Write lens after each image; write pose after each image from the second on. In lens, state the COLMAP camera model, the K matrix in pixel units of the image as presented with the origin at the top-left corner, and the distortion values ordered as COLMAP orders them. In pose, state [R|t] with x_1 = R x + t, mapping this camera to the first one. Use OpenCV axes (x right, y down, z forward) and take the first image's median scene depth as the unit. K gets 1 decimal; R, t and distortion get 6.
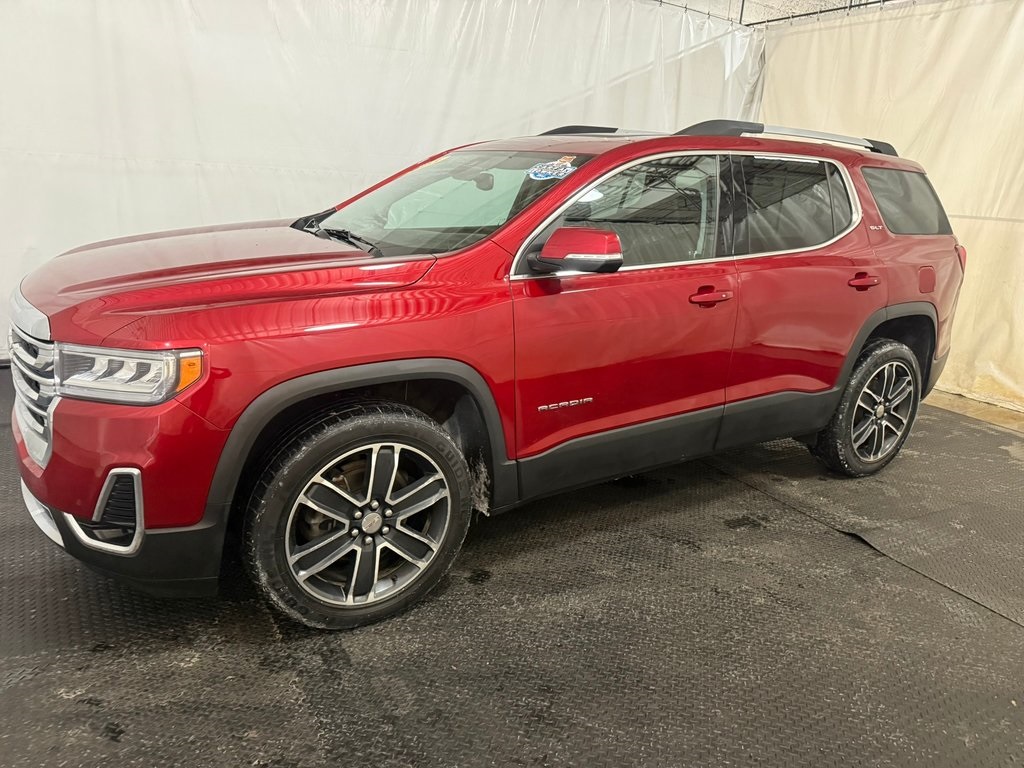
lens RADIAL K [[700.2, 0, 516.6], [0, 700.2, 374.2], [0, 0, 1]] dist [0.048974, -0.073438]
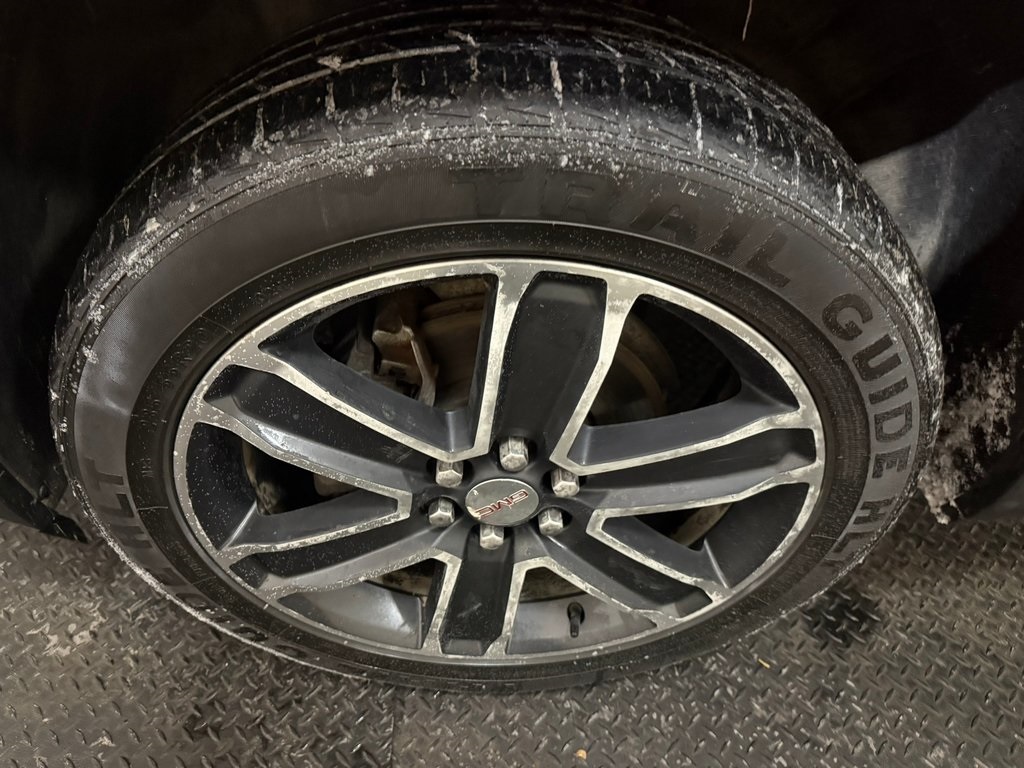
lens RADIAL K [[700.2, 0, 516.6], [0, 700.2, 374.2], [0, 0, 1]] dist [0.048974, -0.073438]
pose [[0.852157, 0.326791, -0.408700, -0.072944], [-0.099482, 0.867953, 0.486580, 0.020656], [0.513743, -0.373985, 0.772142, 0.571535]]
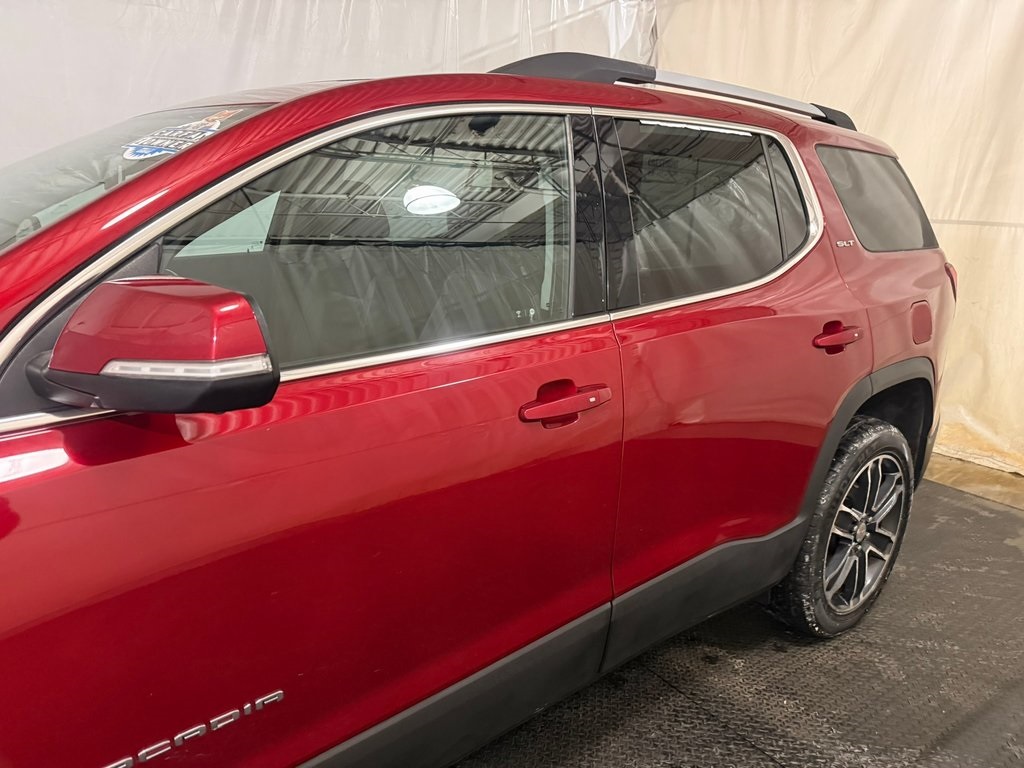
lens RADIAL K [[711.5, 0, 508.9], [0, 711.5, 378.9], [0, 0, 1]] dist [0.064864, -0.059493]
pose [[0.992623, -0.049514, 0.110667, 0.165885], [0.051316, 0.998591, -0.013495, -0.110121], [-0.109843, 0.019075, 0.993766, 0.469516]]
